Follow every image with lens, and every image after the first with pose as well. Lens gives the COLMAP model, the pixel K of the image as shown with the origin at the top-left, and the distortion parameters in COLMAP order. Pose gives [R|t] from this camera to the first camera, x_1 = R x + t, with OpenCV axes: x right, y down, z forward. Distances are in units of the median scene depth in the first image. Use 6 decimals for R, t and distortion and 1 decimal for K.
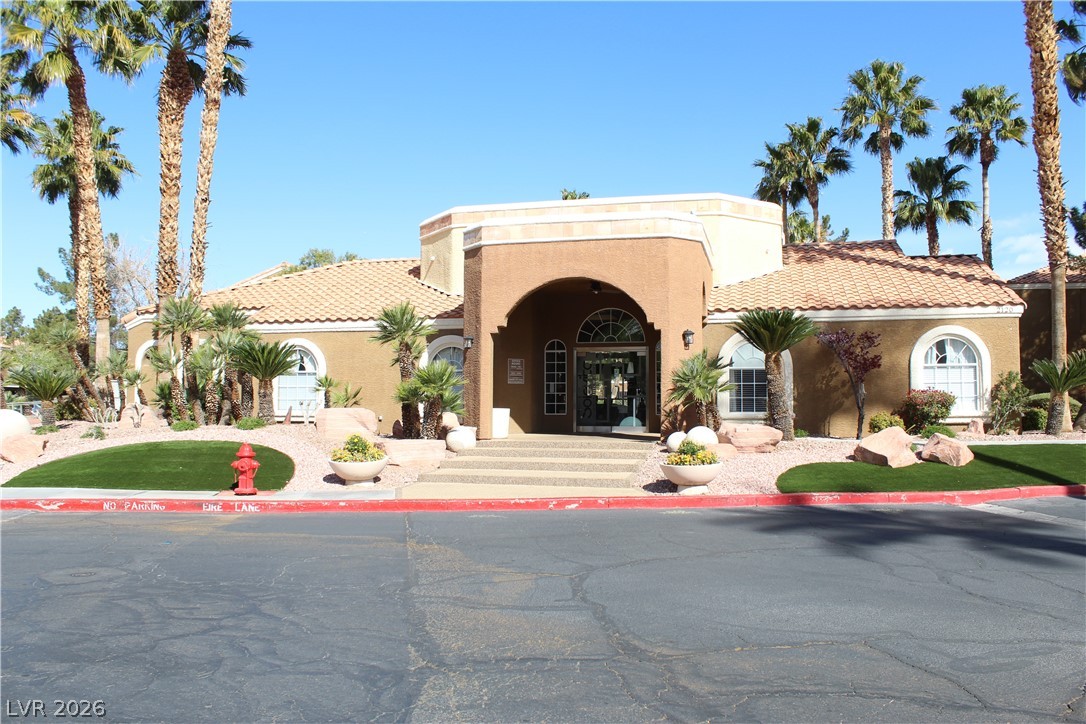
lens RADIAL K [[898.6, 0, 543.0], [0, 898.6, 362.0], [0, 0, 1]] dist [-0.163599, 0.140579]
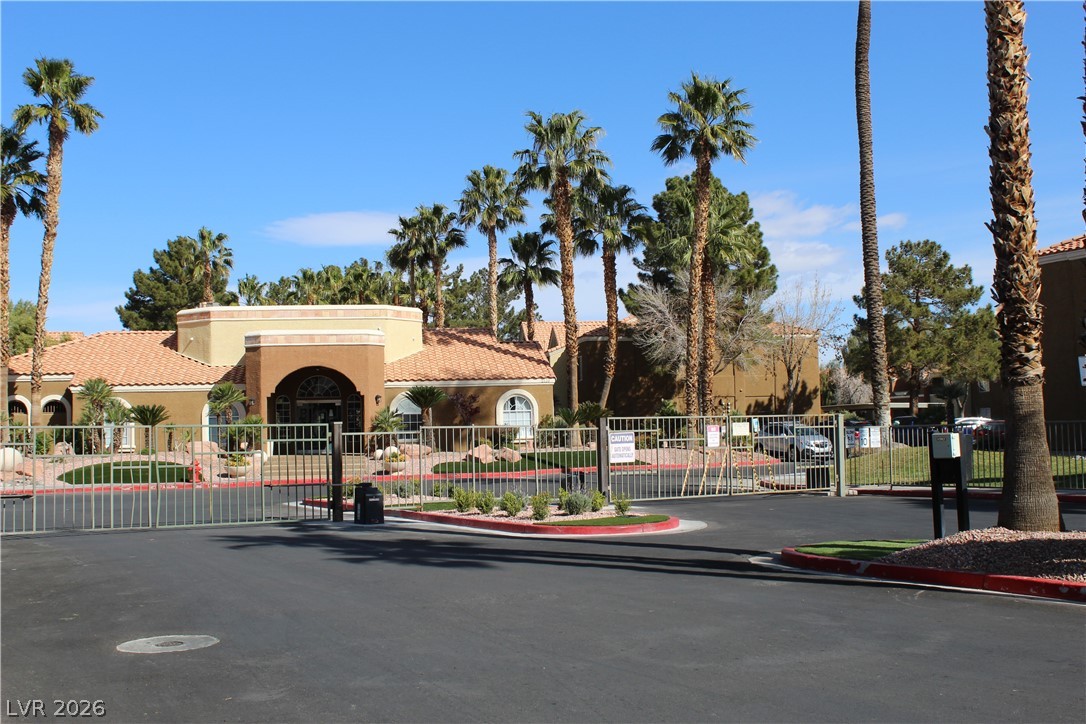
lens RADIAL K [[1252.0, 0, 543.0], [0, 1252.0, 362.0], [0, 0, 1]] dist [-0.238035, -0.003299]
pose [[0.922797, -0.004031, 0.385266, -0.486488], [0.007142, 0.999952, -0.006644, -0.080163], [-0.385221, 0.008882, 0.922782, -1.420300]]
